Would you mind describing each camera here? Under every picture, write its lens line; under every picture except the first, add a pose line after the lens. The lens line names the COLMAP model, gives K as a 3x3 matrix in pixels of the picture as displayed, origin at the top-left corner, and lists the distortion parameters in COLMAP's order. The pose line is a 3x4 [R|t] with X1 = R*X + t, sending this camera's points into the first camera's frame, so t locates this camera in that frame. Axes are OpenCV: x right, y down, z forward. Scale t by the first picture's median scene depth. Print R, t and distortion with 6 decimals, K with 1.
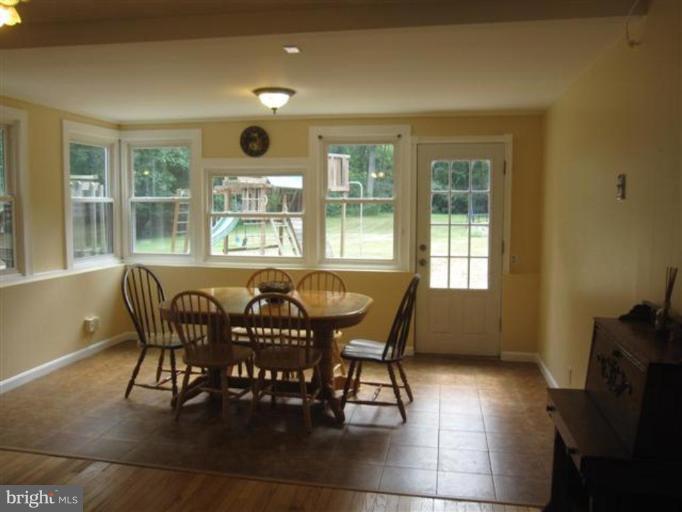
lens RADIAL K [[571.1, 0, 345.1], [0, 571.1, 256.2], [0, 0, 1]] dist [-0.051516, 0.004557]
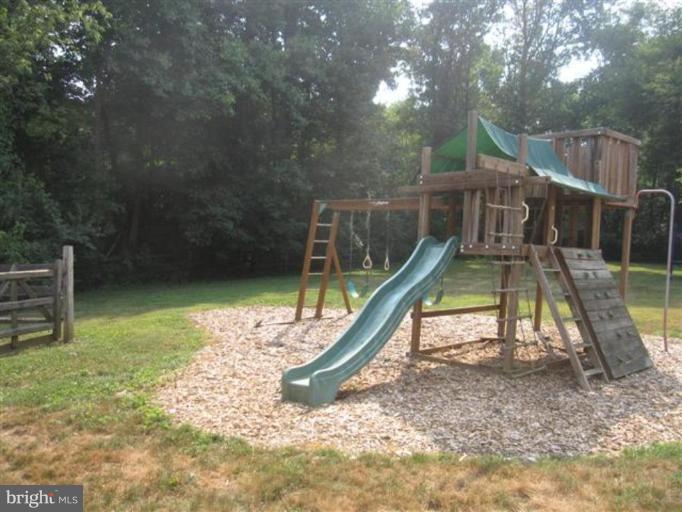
lens RADIAL K [[571.1, 0, 345.1], [0, 571.1, 256.2], [0, 0, 1]] dist [-0.051516, 0.004557]
pose [[0.987016, 0.032880, -0.157222, -0.165171], [-0.045355, 0.996043, -0.076424, -0.016547], [0.154087, 0.082563, 0.984602, 0.411785]]
